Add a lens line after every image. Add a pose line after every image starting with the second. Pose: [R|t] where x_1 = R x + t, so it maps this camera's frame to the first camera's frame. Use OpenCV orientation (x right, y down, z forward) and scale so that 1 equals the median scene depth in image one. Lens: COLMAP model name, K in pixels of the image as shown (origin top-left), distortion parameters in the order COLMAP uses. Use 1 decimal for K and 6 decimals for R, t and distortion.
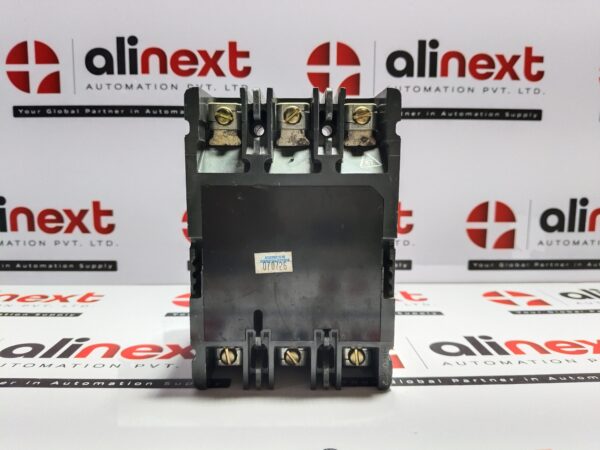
lens RADIAL K [[463.7, 0, 298.8], [0, 463.7, 223.5], [0, 0, 1]] dist [-0.001964, -0.072200]
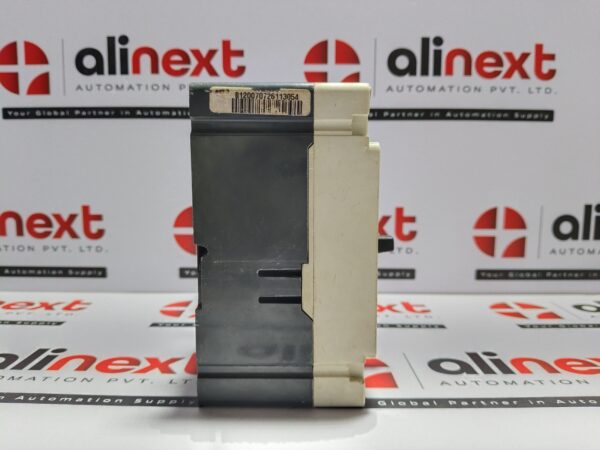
lens RADIAL K [[462.9, 0, 302.6], [0, 462.9, 223.9], [0, 0, 1]] dist [-0.011258, -0.060307]
pose [[0.999545, 0.004578, -0.029802, 0.045107], [-0.005015, 0.999881, -0.014598, 0.001848], [0.029732, 0.014741, 0.999449, 0.053271]]
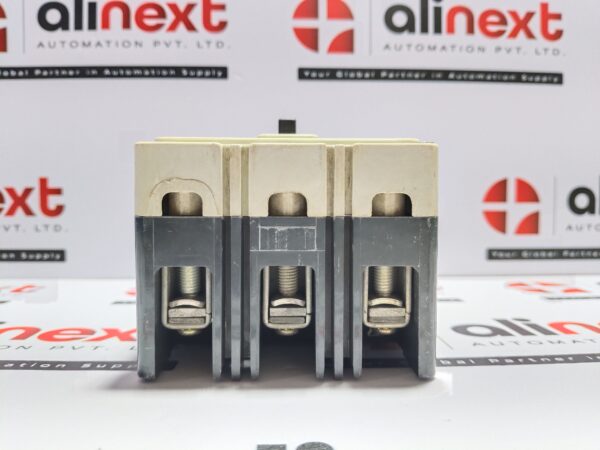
lens RADIAL K [[463.2, 0, 301.1], [0, 463.2, 234.4], [0, 0, 1]] dist [-0.053110, -0.005600]
pose [[0.999936, -0.005329, 0.010021, 0.022968], [0.006165, 0.996335, -0.085319, 0.132532], [-0.009530, 0.085375, 0.996303, 0.183967]]
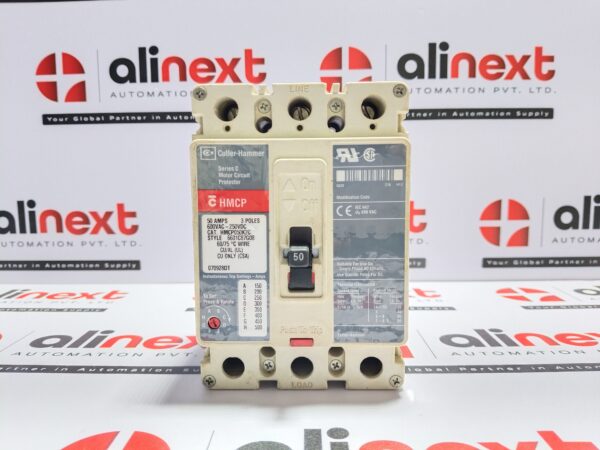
lens RADIAL K [[465.3, 0, 300.0], [0, 465.3, 225.0], [0, 0, 1]] dist [-0.000866, -0.078630]
pose [[0.998872, -0.009367, -0.046551, 0.018087], [0.008644, 0.999839, -0.015702, 0.021057], [0.046691, 0.015282, 0.998792, -0.034385]]
